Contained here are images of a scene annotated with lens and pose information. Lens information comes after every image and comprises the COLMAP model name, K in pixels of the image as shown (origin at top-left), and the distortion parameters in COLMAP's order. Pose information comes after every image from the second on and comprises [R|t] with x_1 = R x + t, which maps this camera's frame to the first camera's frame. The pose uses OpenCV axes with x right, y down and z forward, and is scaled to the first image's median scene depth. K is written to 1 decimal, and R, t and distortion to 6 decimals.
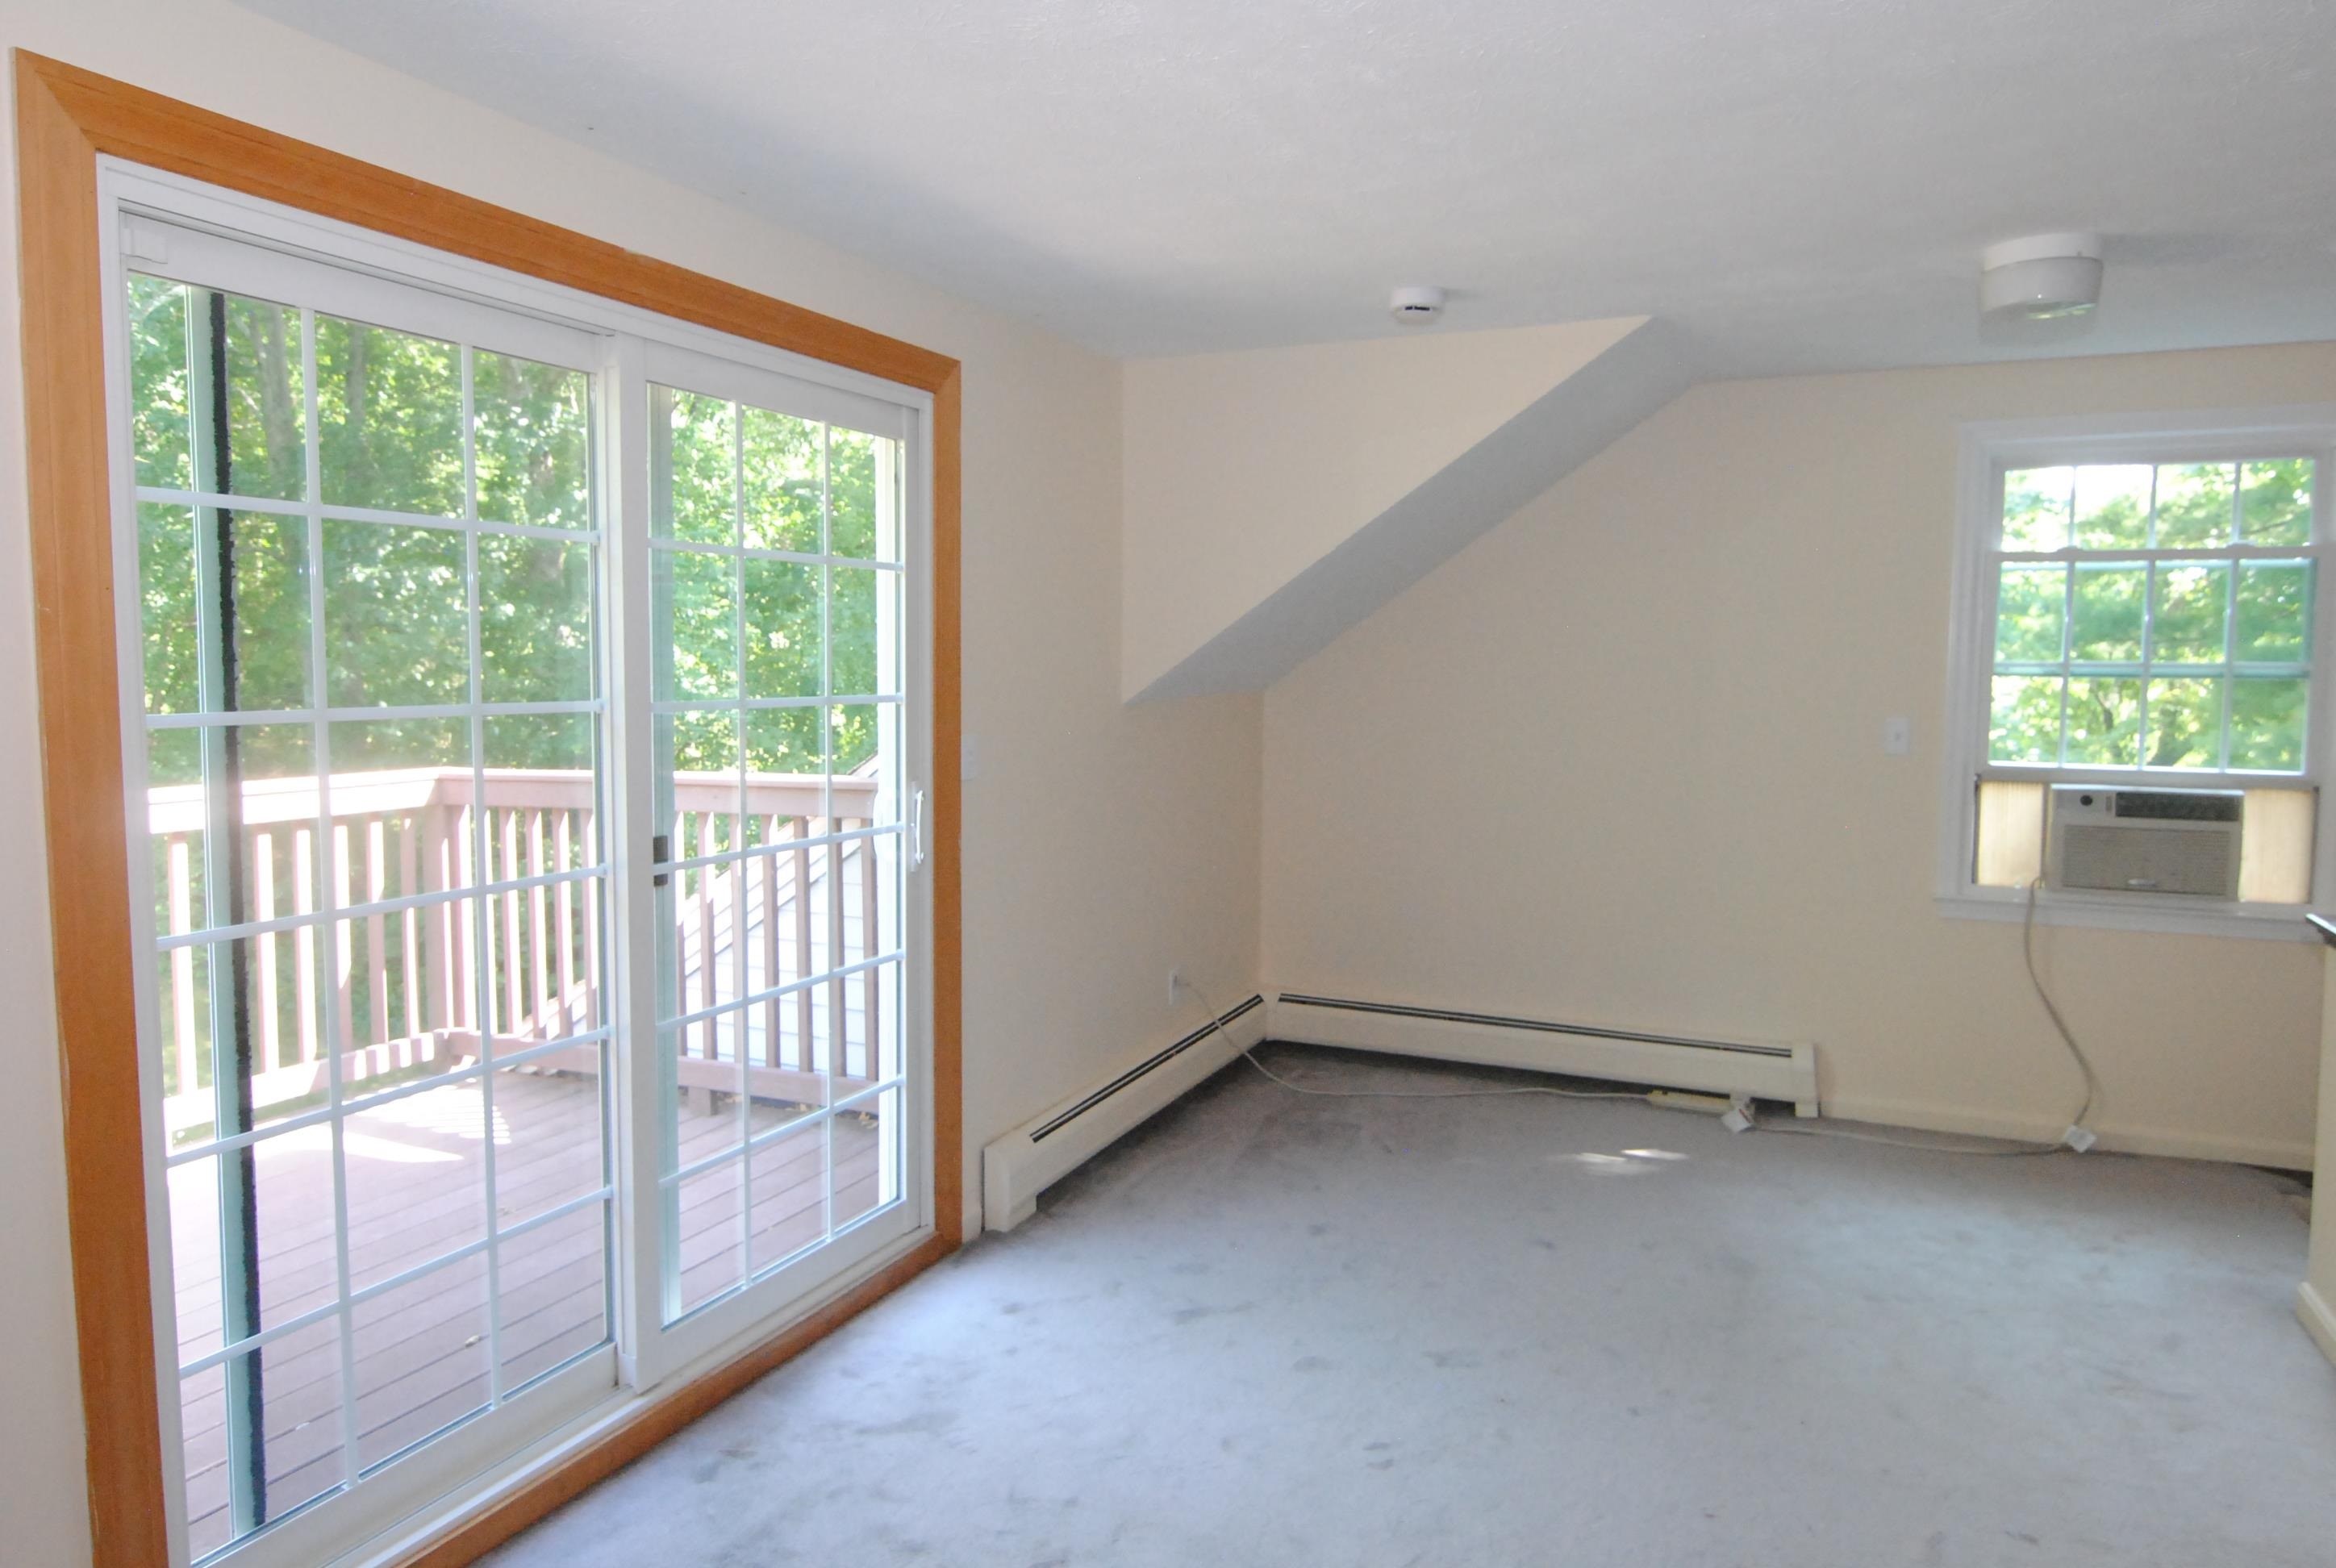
lens RADIAL K [[1461.5, 0, 1146.6], [0, 1461.5, 774.9], [0, 0, 1]] dist [0.003842, -0.013103]
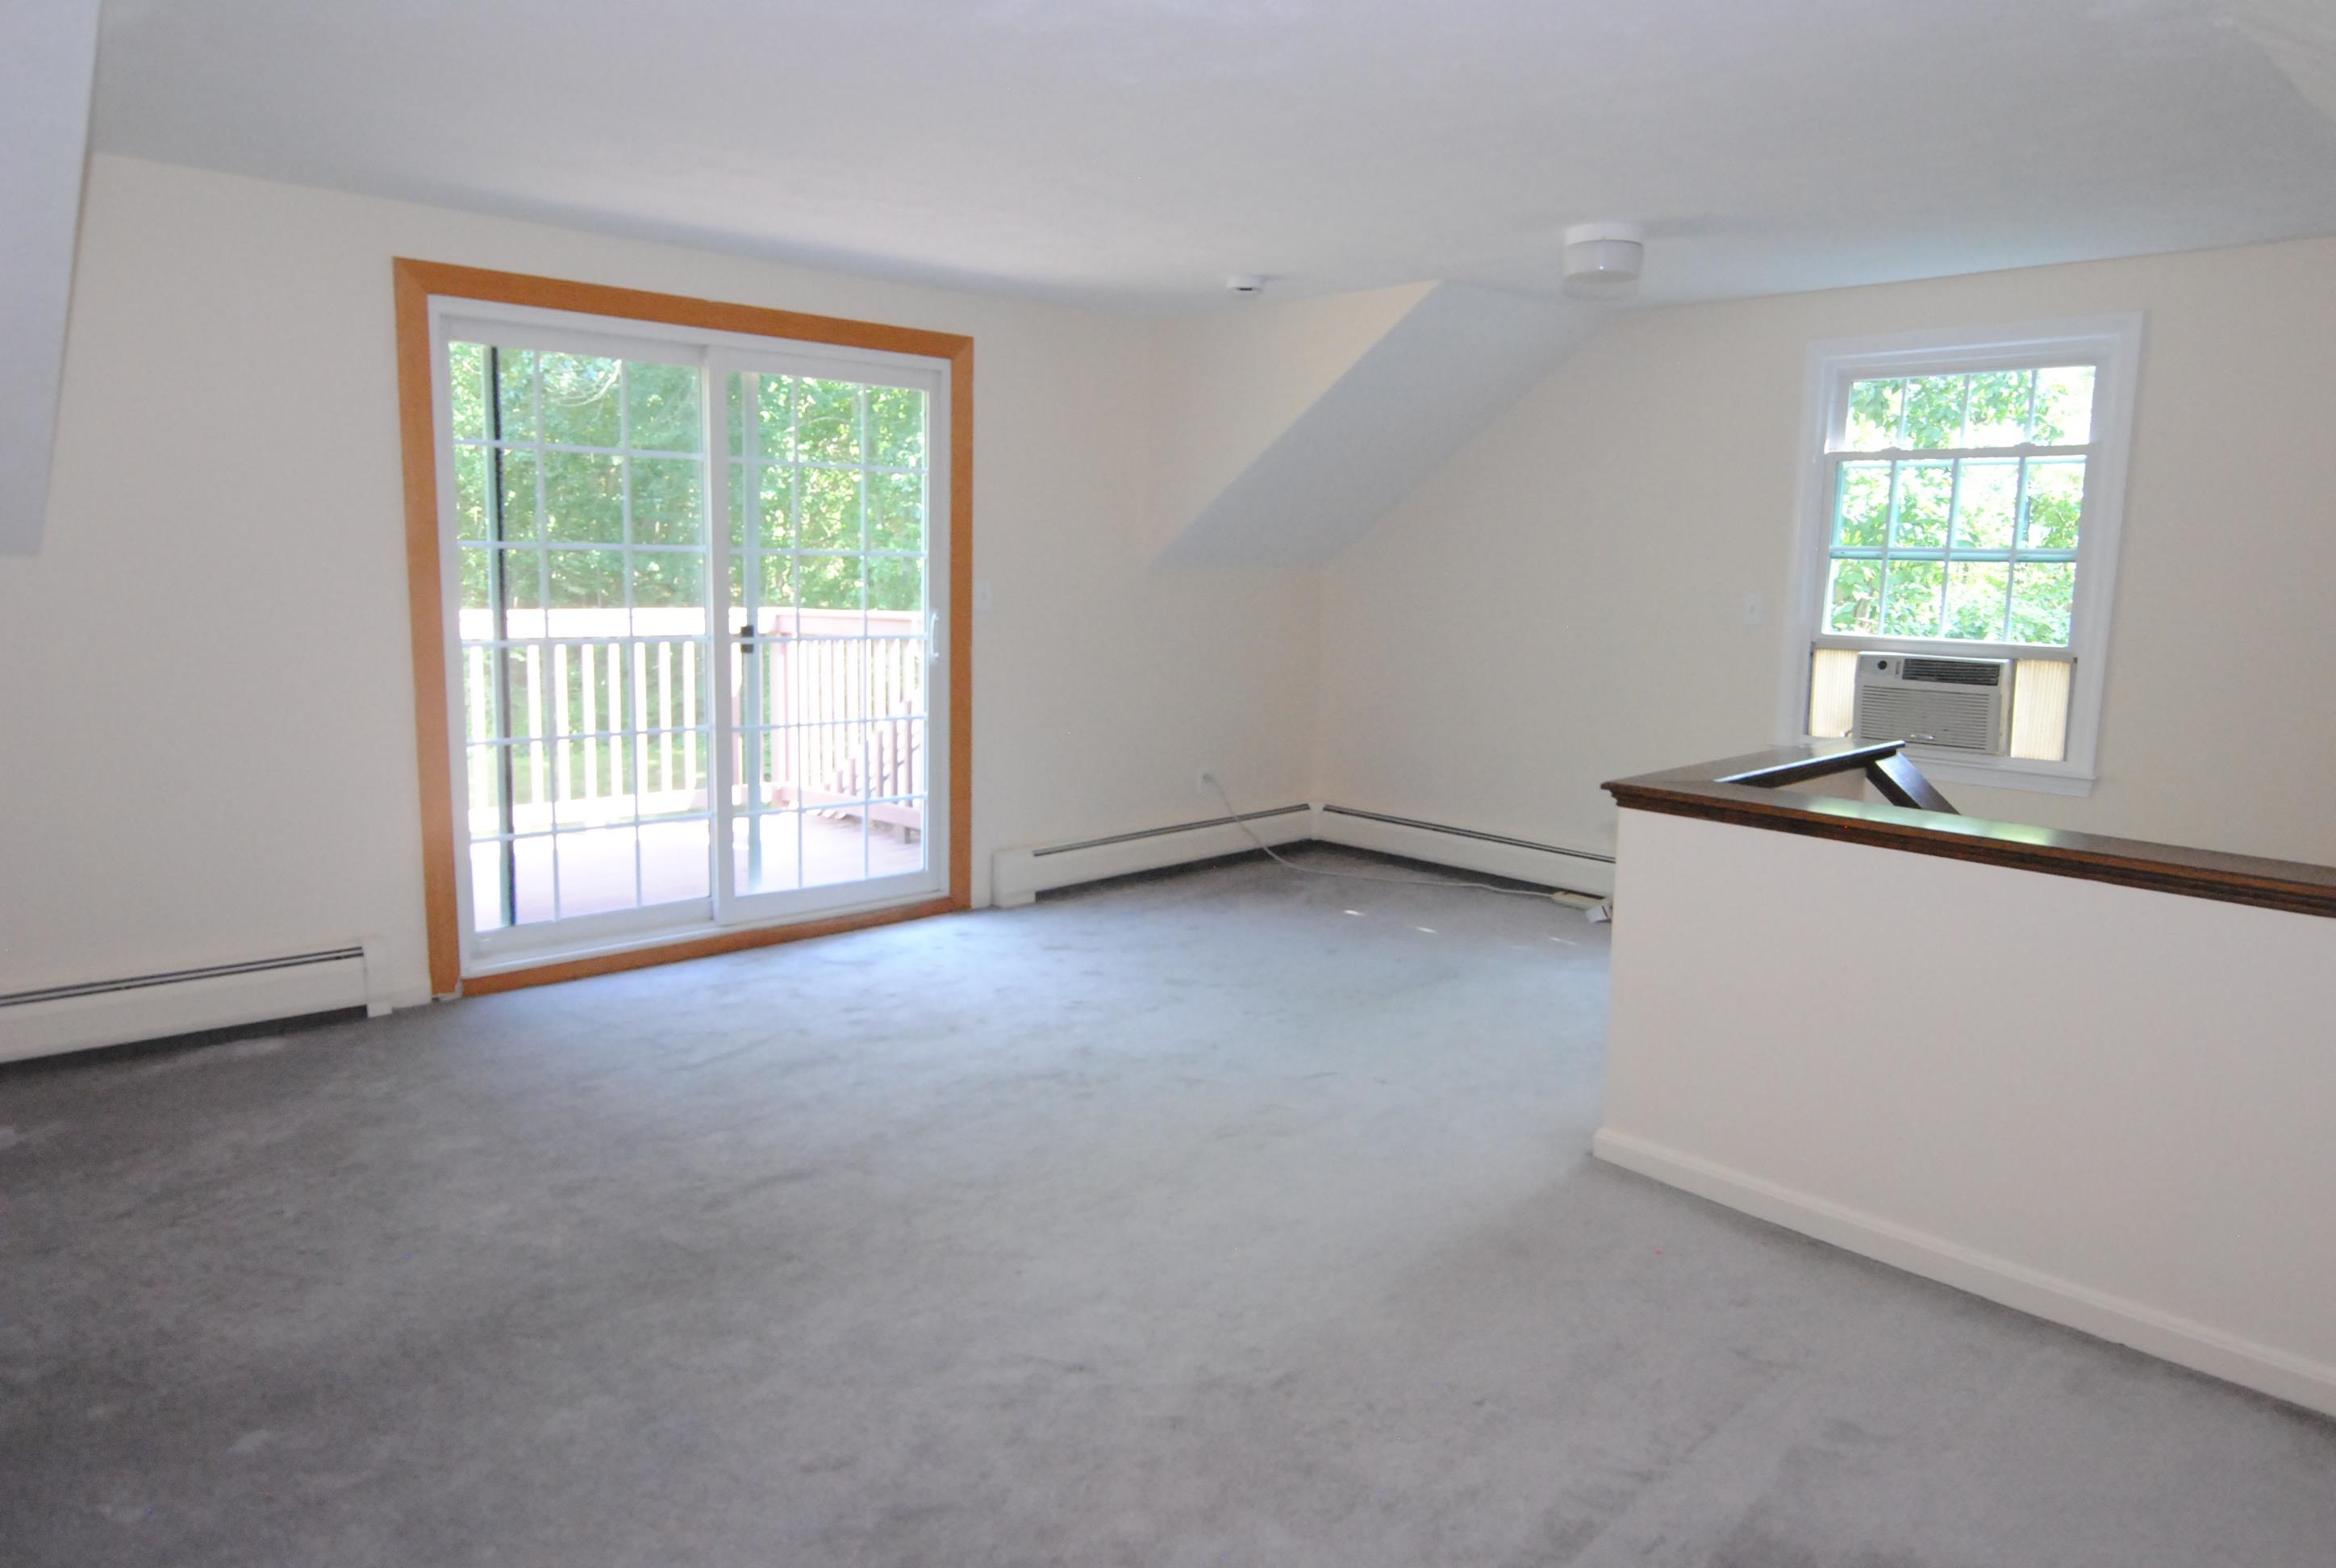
lens RADIAL K [[1461.5, 0, 1120.6], [0, 1461.5, 778.8], [0, 0, 1]] dist [0.003842, -0.013103]
pose [[0.921419, 0.072750, -0.381698, 0.548769], [-0.047742, 0.996070, 0.074599, 0.051980], [0.385625, -0.050514, 0.921272, -0.337978]]
